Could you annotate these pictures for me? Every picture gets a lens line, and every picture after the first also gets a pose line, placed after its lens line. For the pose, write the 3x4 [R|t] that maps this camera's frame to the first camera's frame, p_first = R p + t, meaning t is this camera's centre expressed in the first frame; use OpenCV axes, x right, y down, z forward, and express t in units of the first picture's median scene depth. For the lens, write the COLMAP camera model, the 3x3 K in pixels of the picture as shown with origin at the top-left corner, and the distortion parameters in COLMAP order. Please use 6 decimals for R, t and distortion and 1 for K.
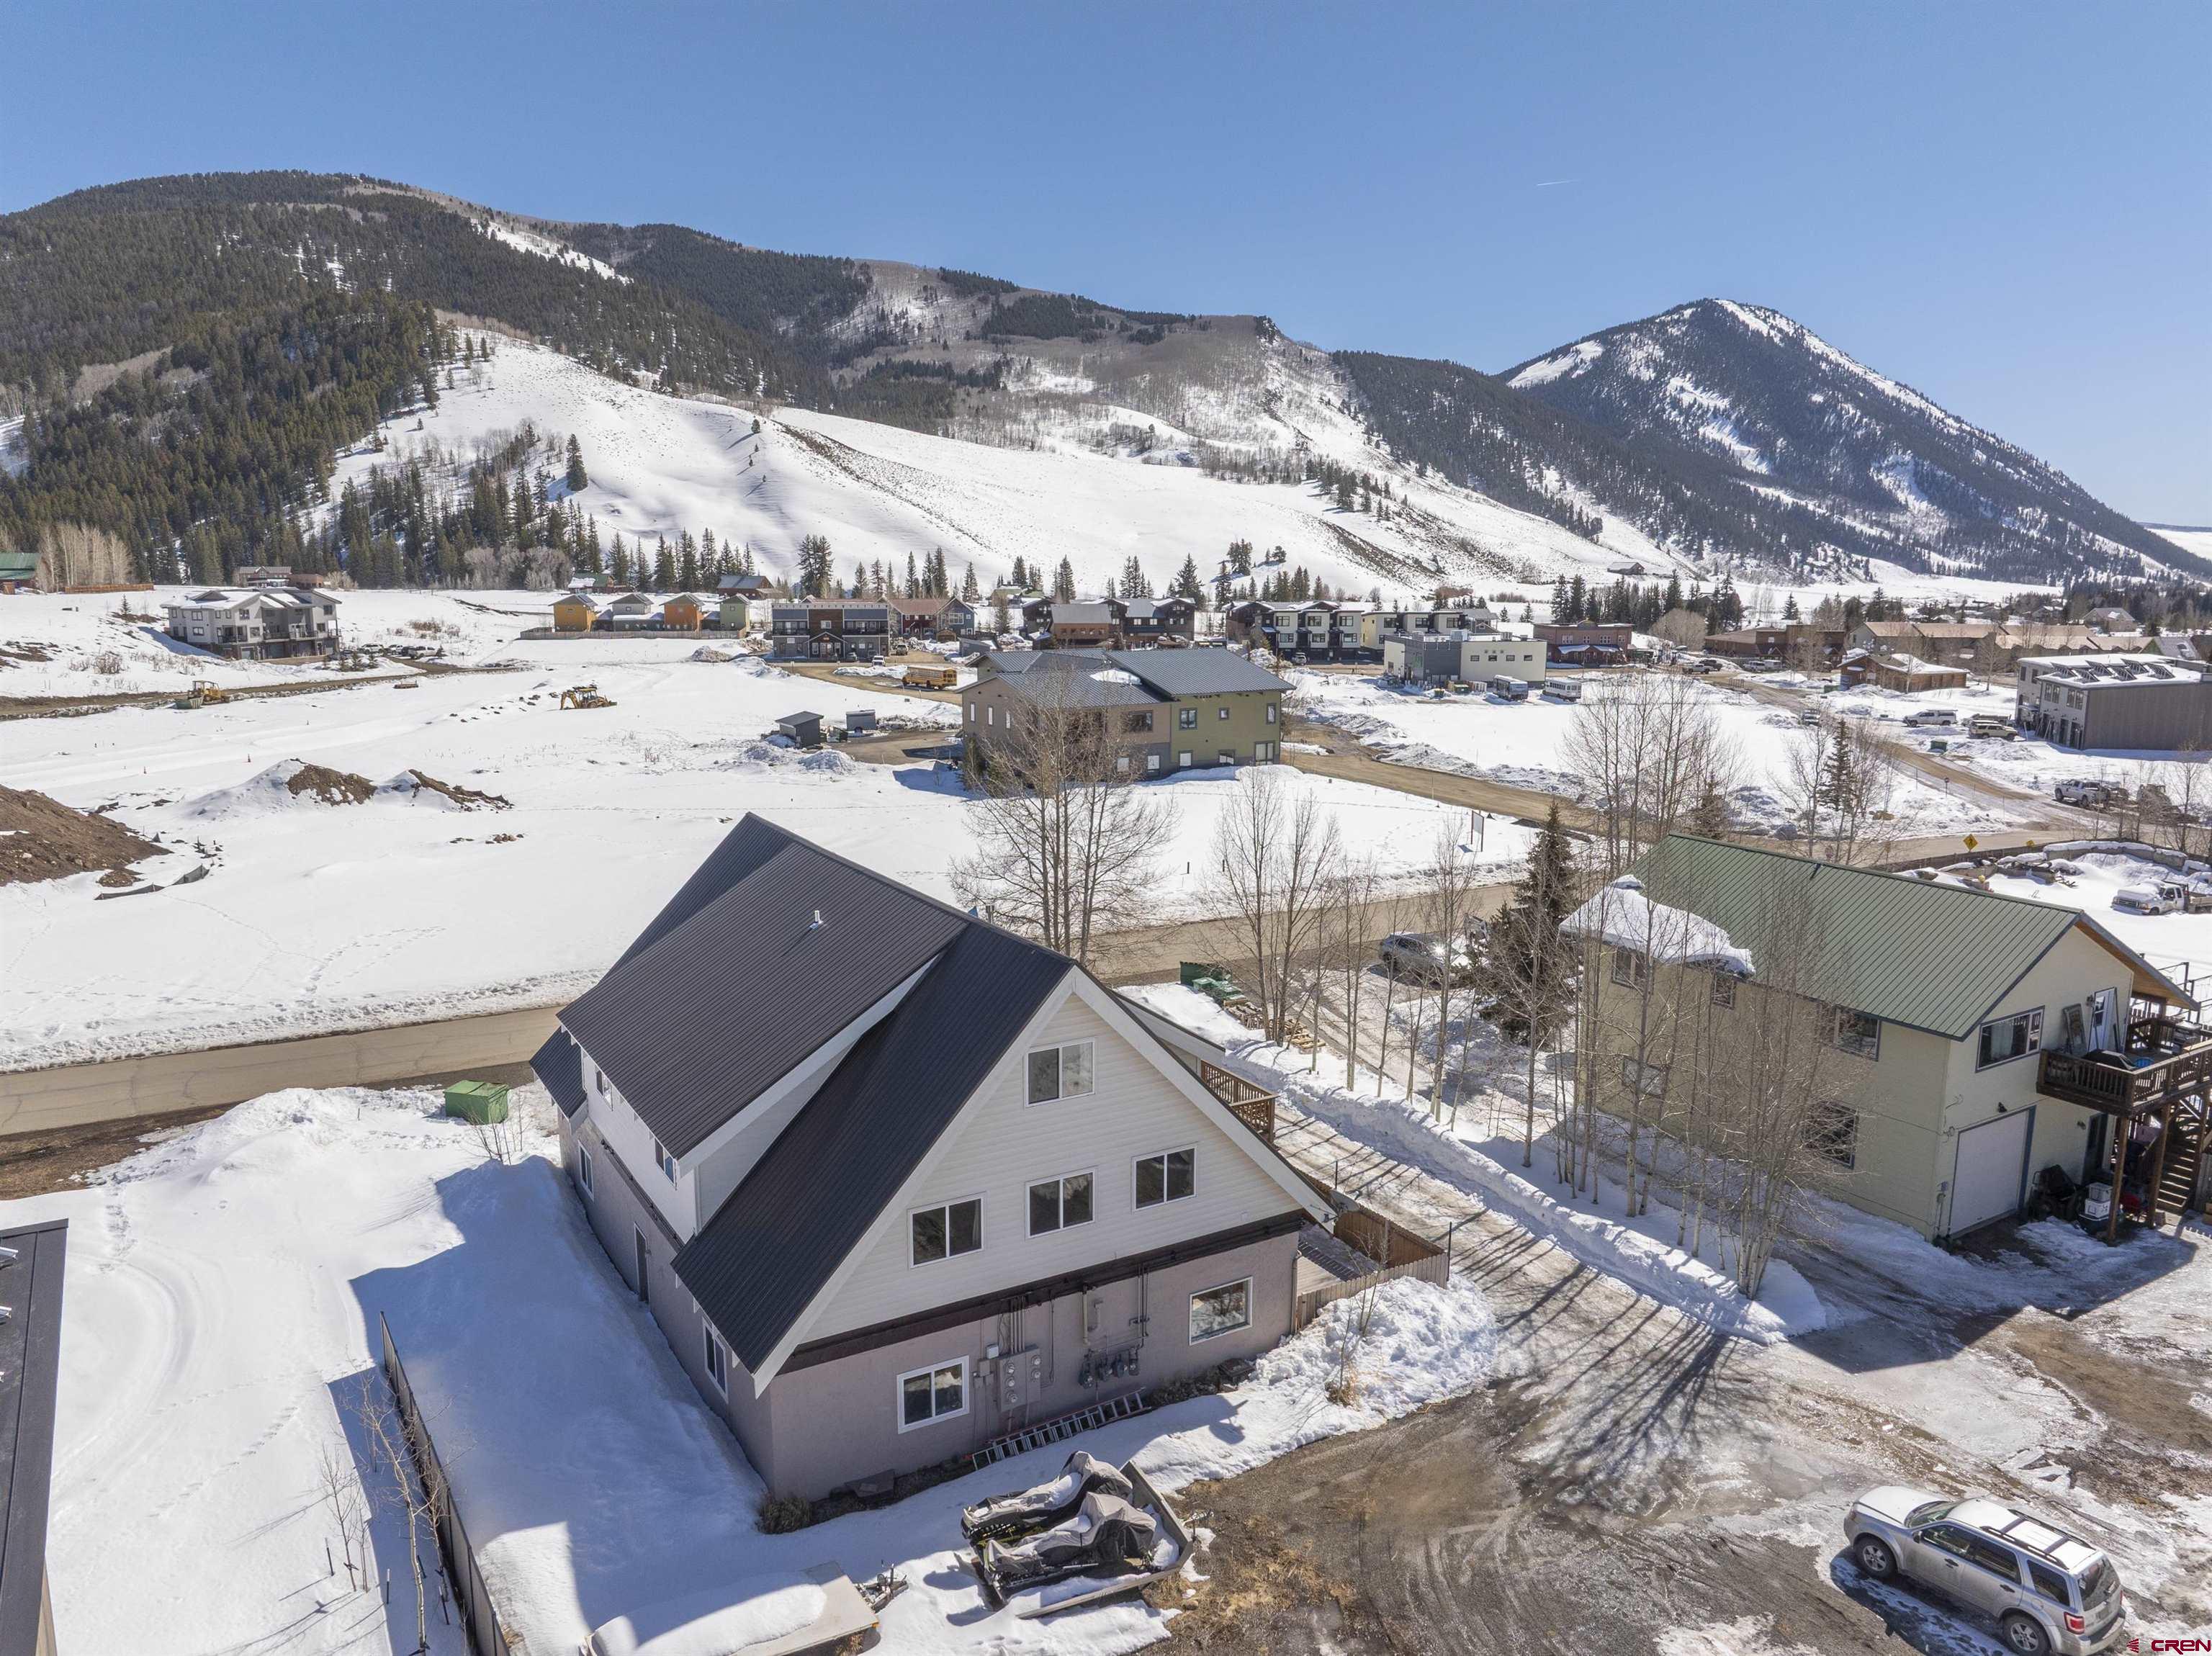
lens RADIAL K [[1641.8, 0, 1106.0], [0, 1641.8, 828.0], [0, 0, 1]] dist [-0.005329, -0.003707]
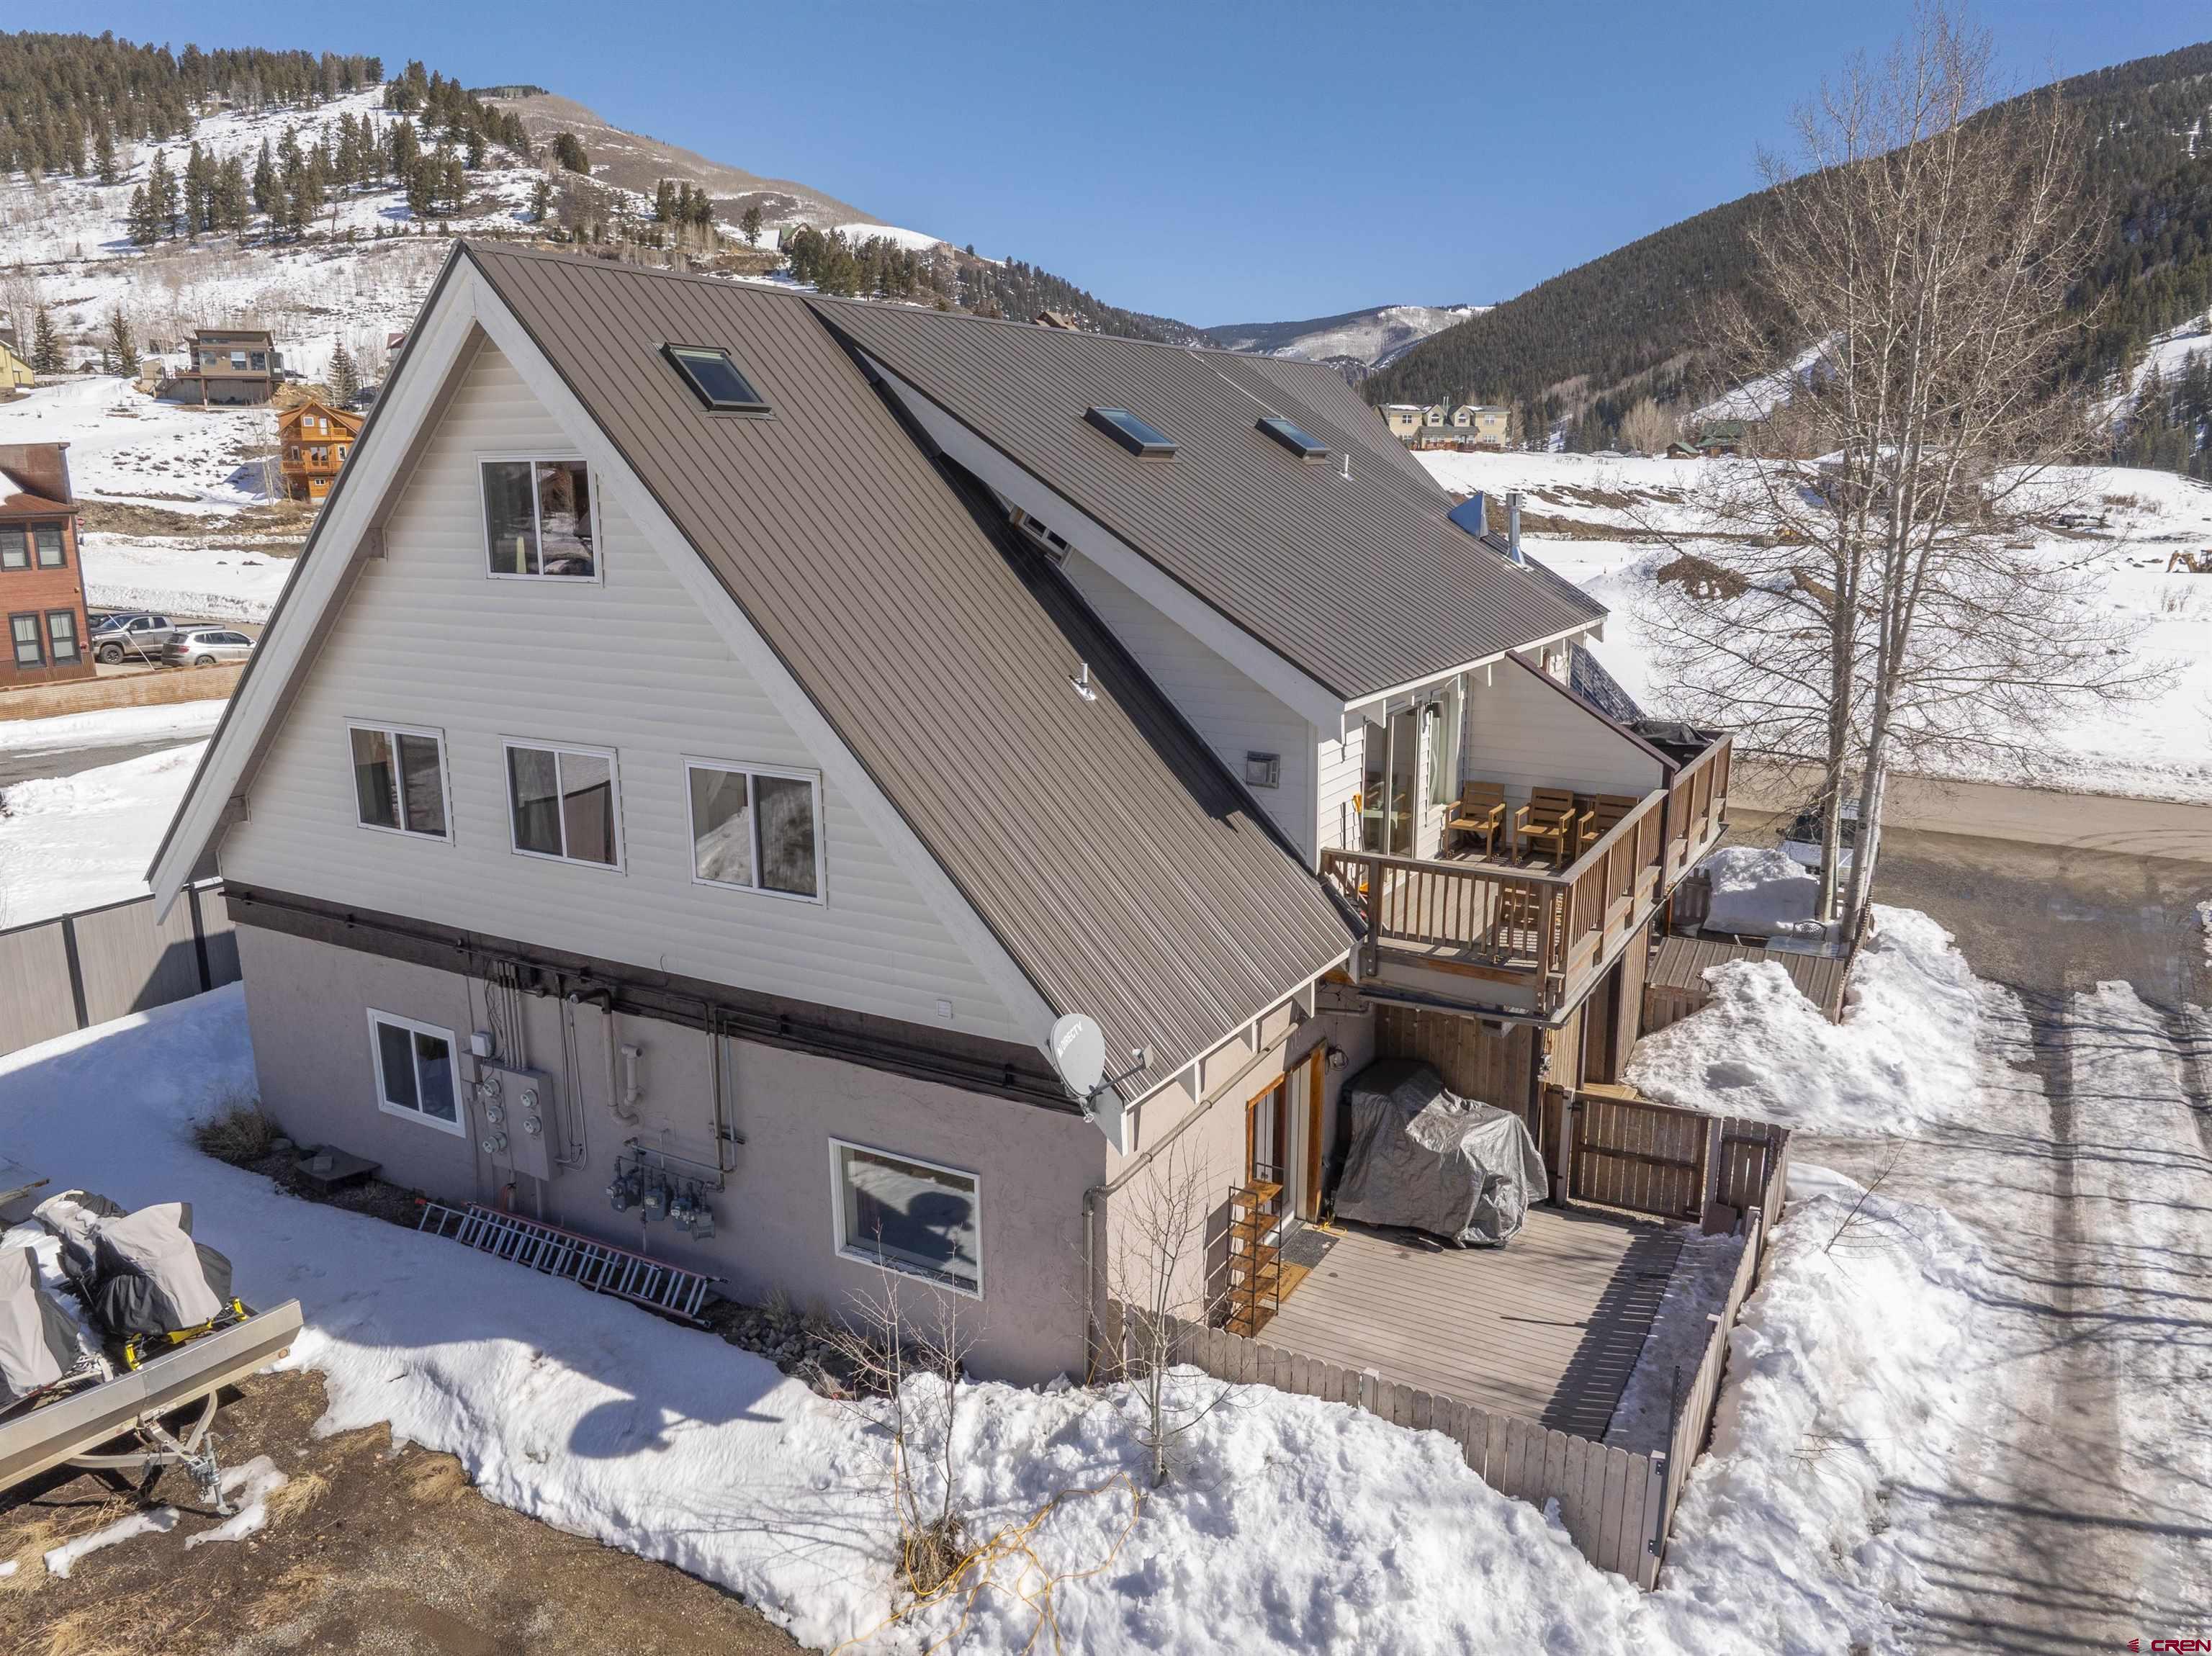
lens RADIAL K [[1546.3, 0, 1106.0], [0, 1546.3, 828.0], [0, 0, 1]] dist [0.001061, 0.001991]
pose [[0.488082, 0.198595, -0.849904, 0.416302], [-0.157937, 0.977790, 0.137777, 0.137520], [0.858389, 0.066985, 0.508607, 0.850641]]
